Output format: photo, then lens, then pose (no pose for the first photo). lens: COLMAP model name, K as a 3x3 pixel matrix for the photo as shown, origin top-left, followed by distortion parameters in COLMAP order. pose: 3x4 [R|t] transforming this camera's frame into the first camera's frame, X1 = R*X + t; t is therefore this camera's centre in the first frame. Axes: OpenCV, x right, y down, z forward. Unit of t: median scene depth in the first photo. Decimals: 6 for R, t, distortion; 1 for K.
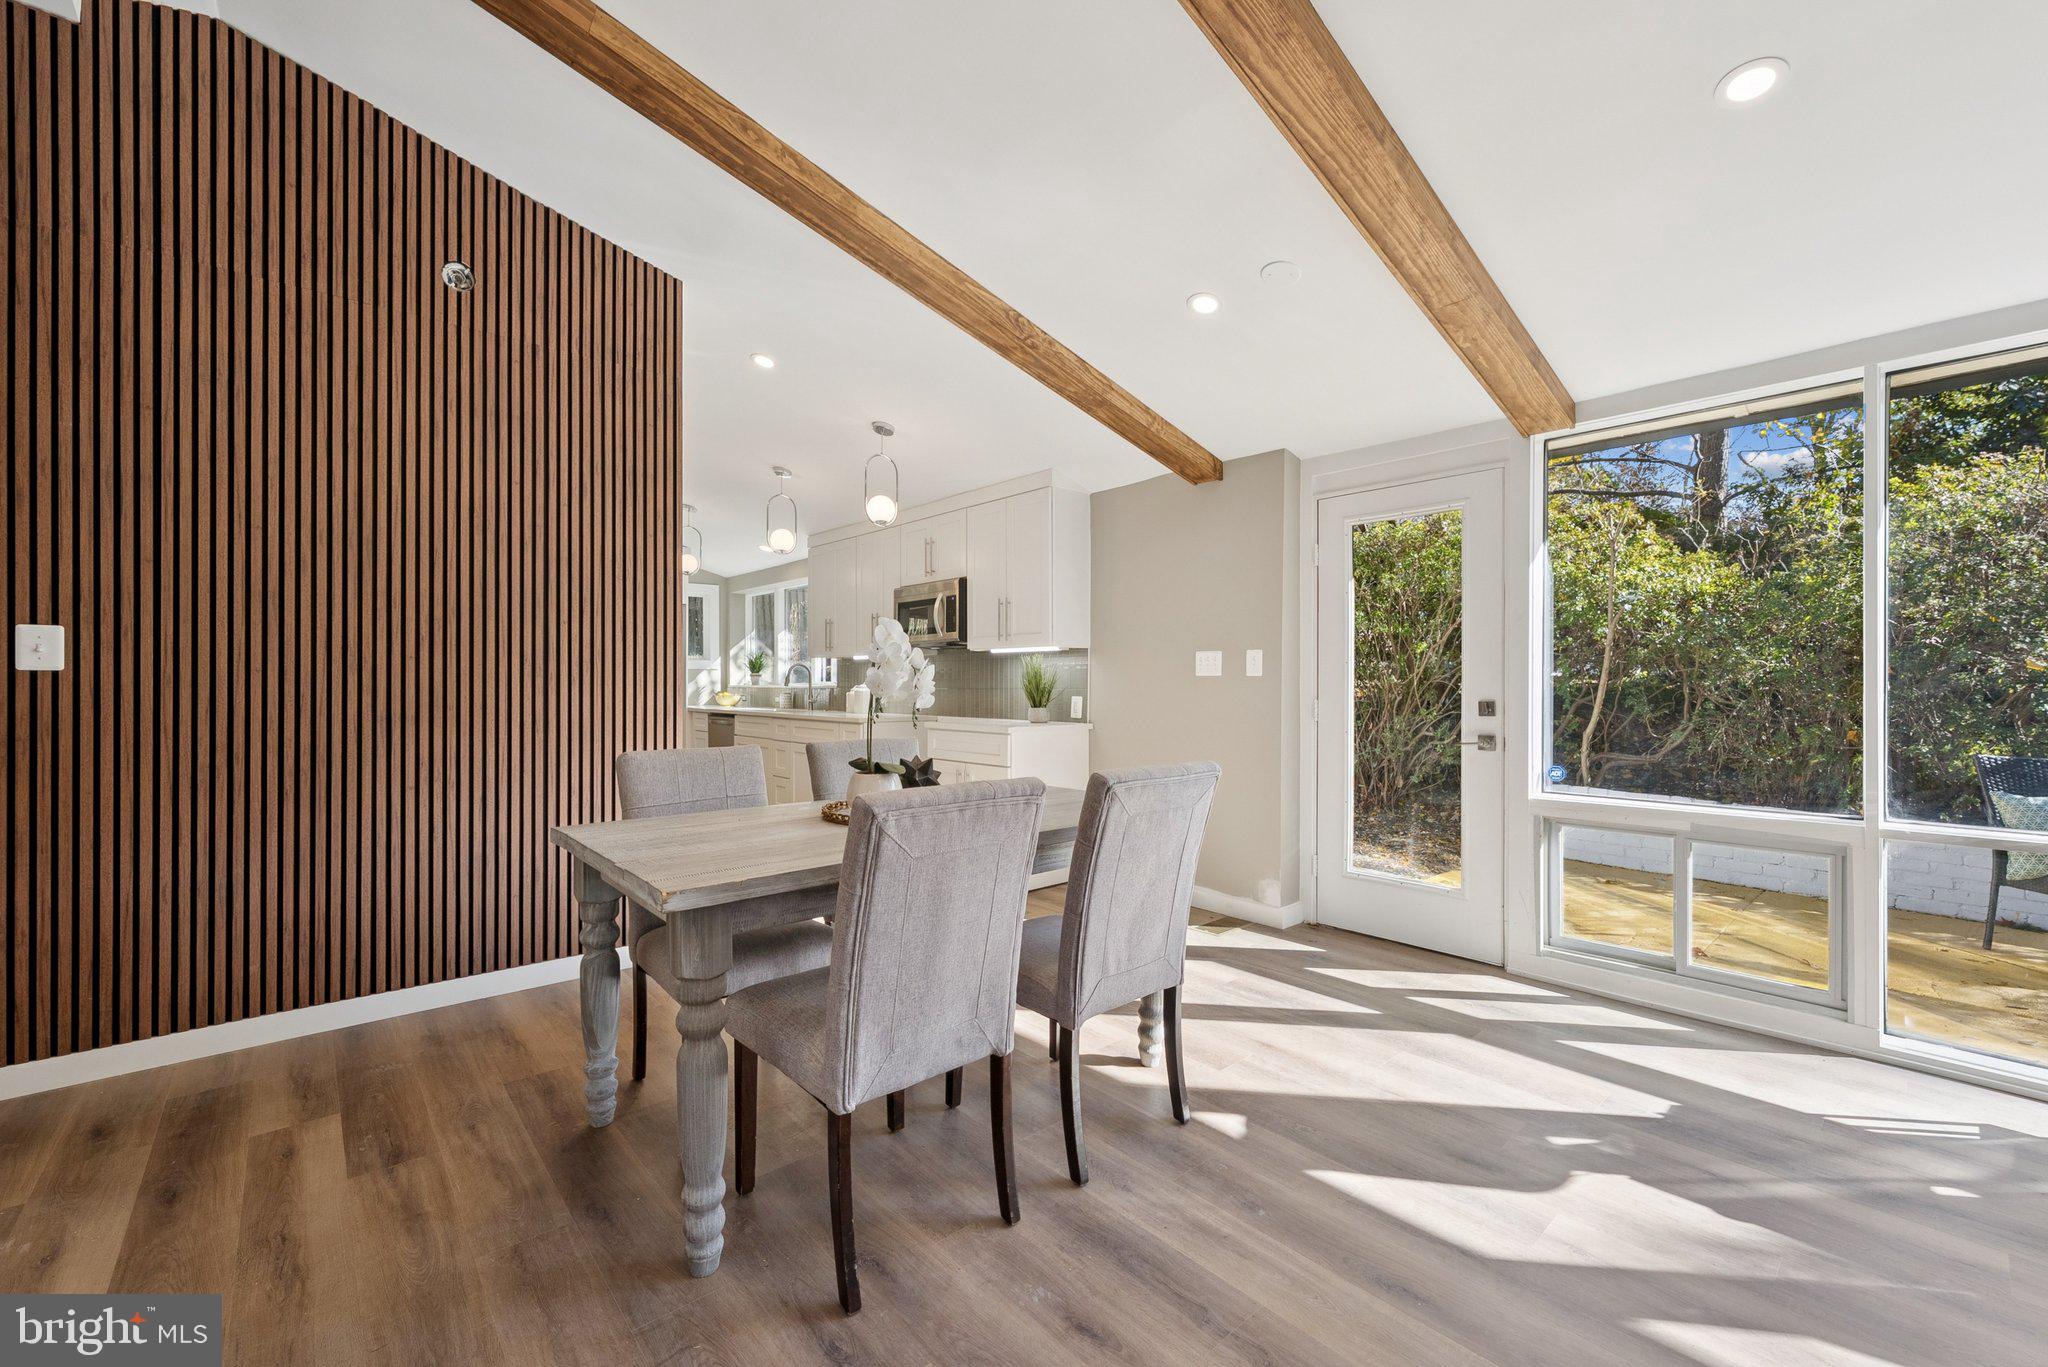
lens RADIAL K [[827.0, 0, 1027.6], [0, 827.0, 679.5], [0, 0, 1]] dist [0.000877, 0.000187]
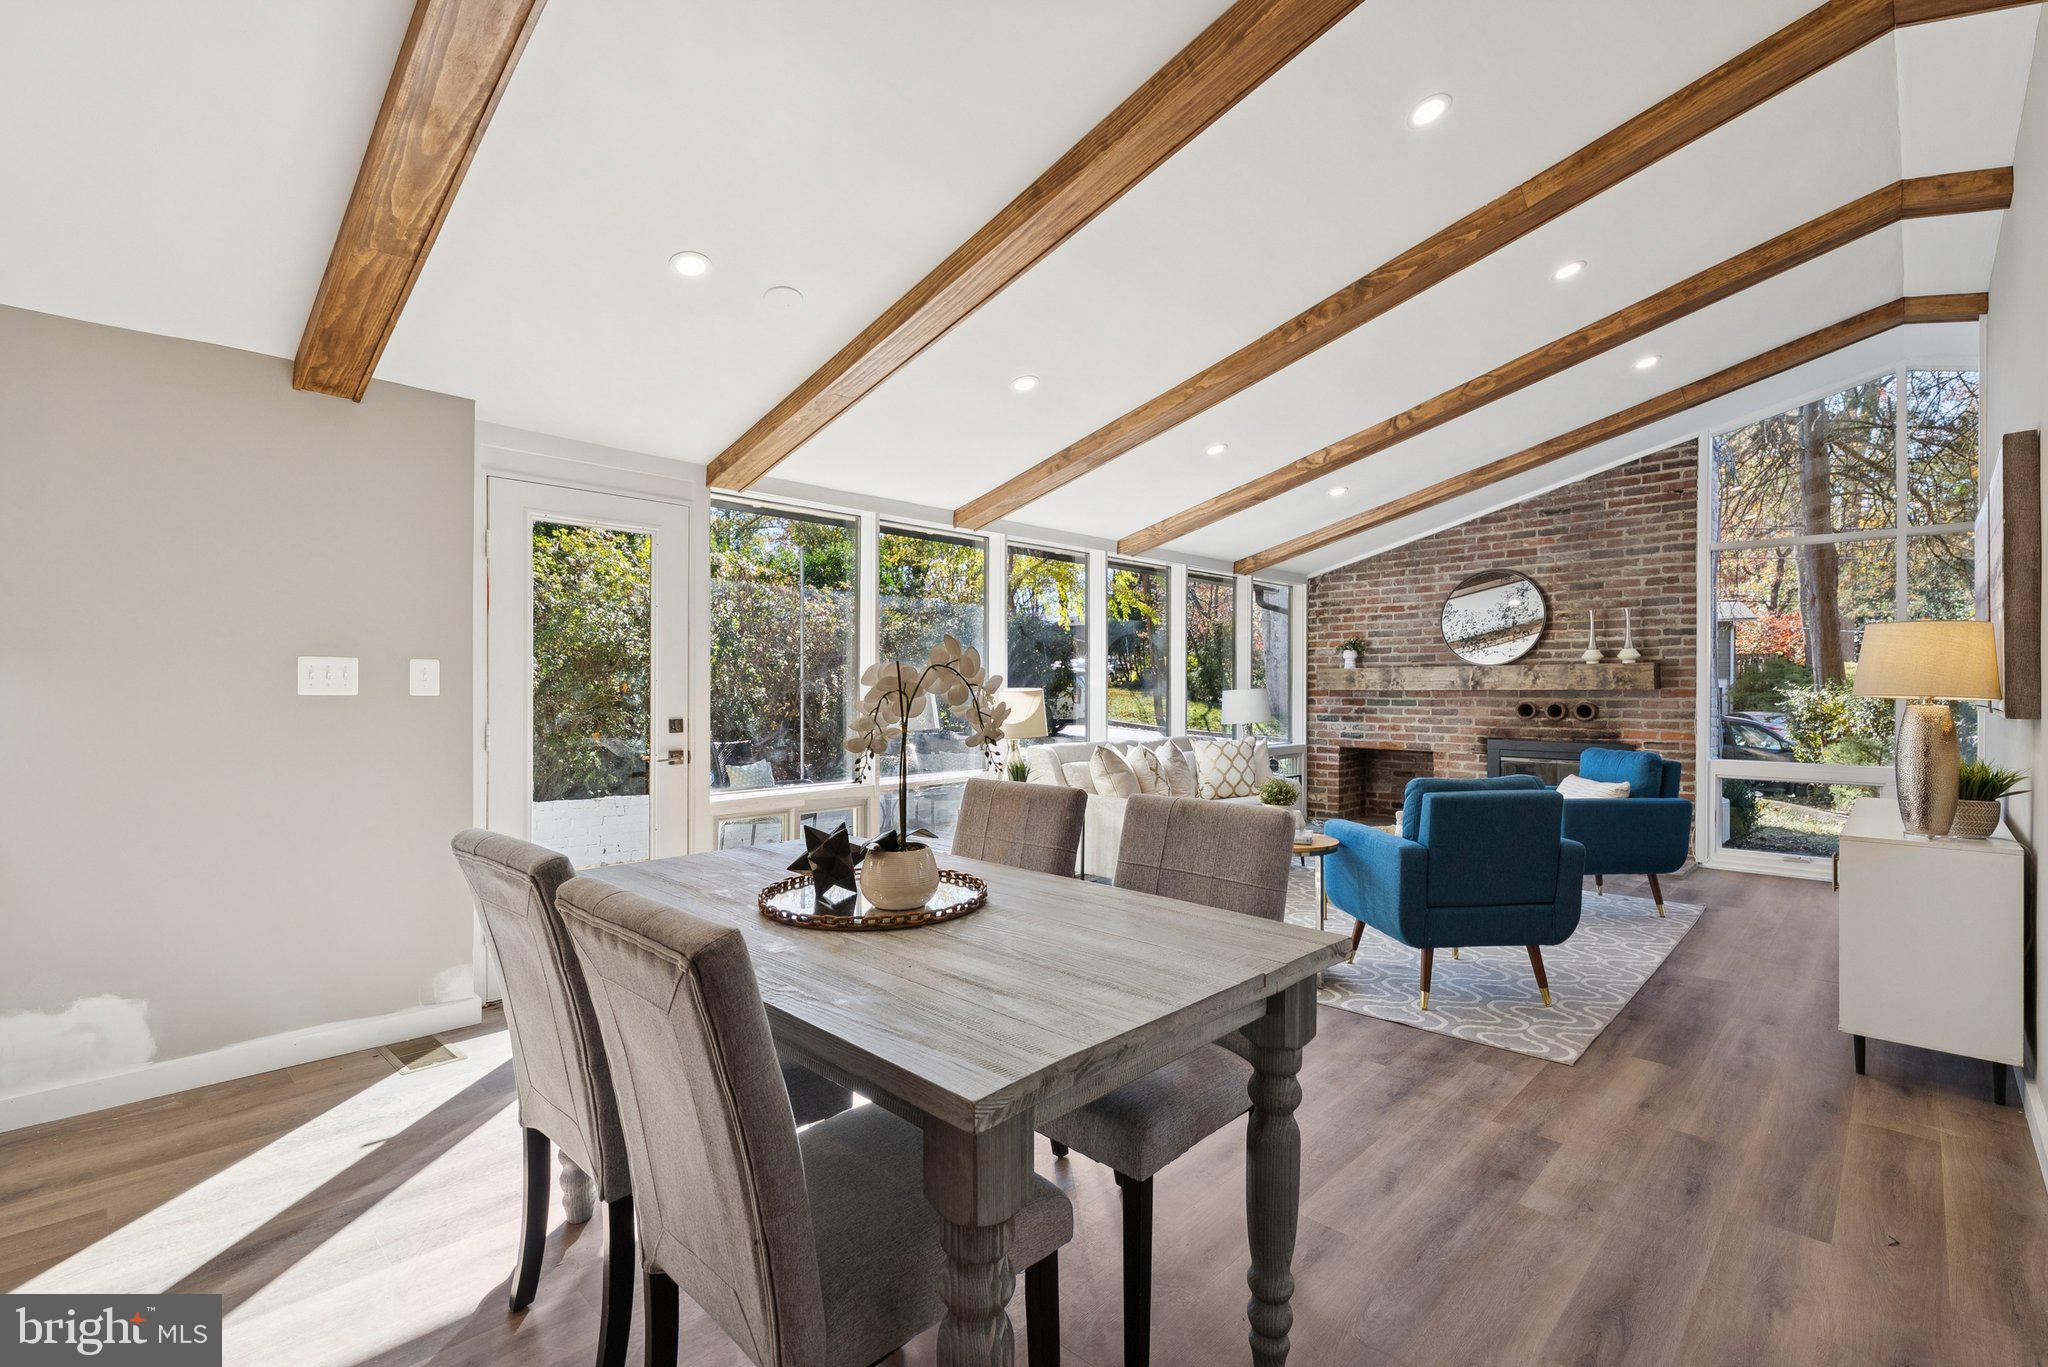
lens RADIAL K [[945.3, 0, 1008.6], [0, 945.3, 685.3], [0, 0, 1]] dist [0.003635, 0.000199]
pose [[-0.079398, 0.000037, 0.996843, -0.469679], [-0.006917, 0.999976, -0.000588, -0.013167], [-0.996819, -0.006942, -0.079396, 0.443639]]
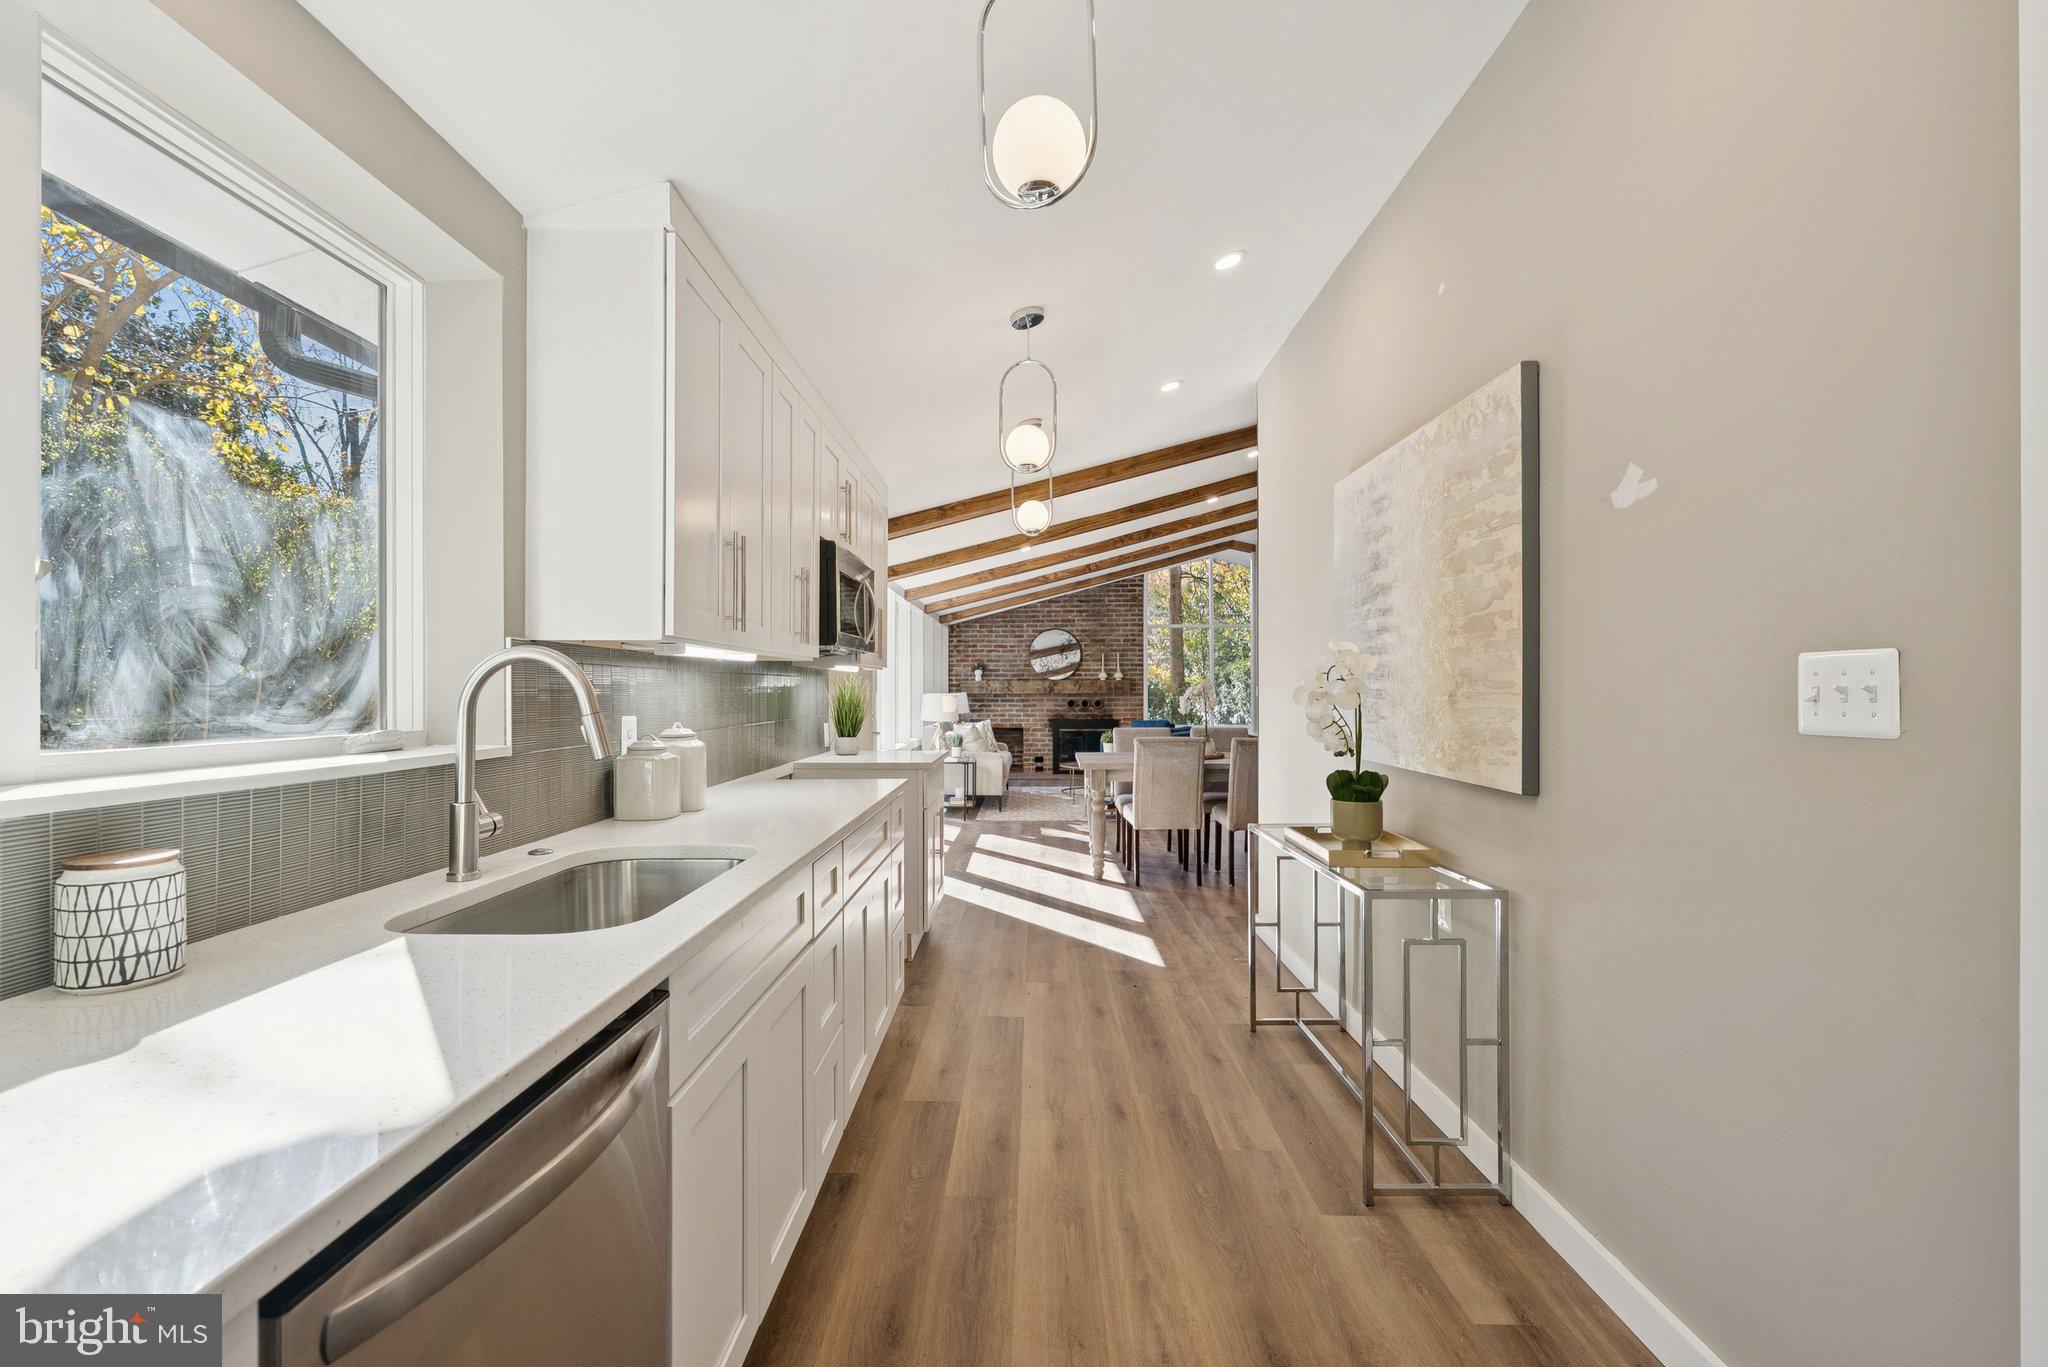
lens RADIAL K [[883.3, 0, 1016.2], [0, 883.3, 682.4], [0, 0, 1]] dist [-0.001121, -0.000528]
pose [[-0.735379, 0.005614, 0.677633, -0.692960], [-0.003891, 0.999914, -0.012506, -0.011019], [-0.677645, -0.011833, -0.735294, 1.455473]]
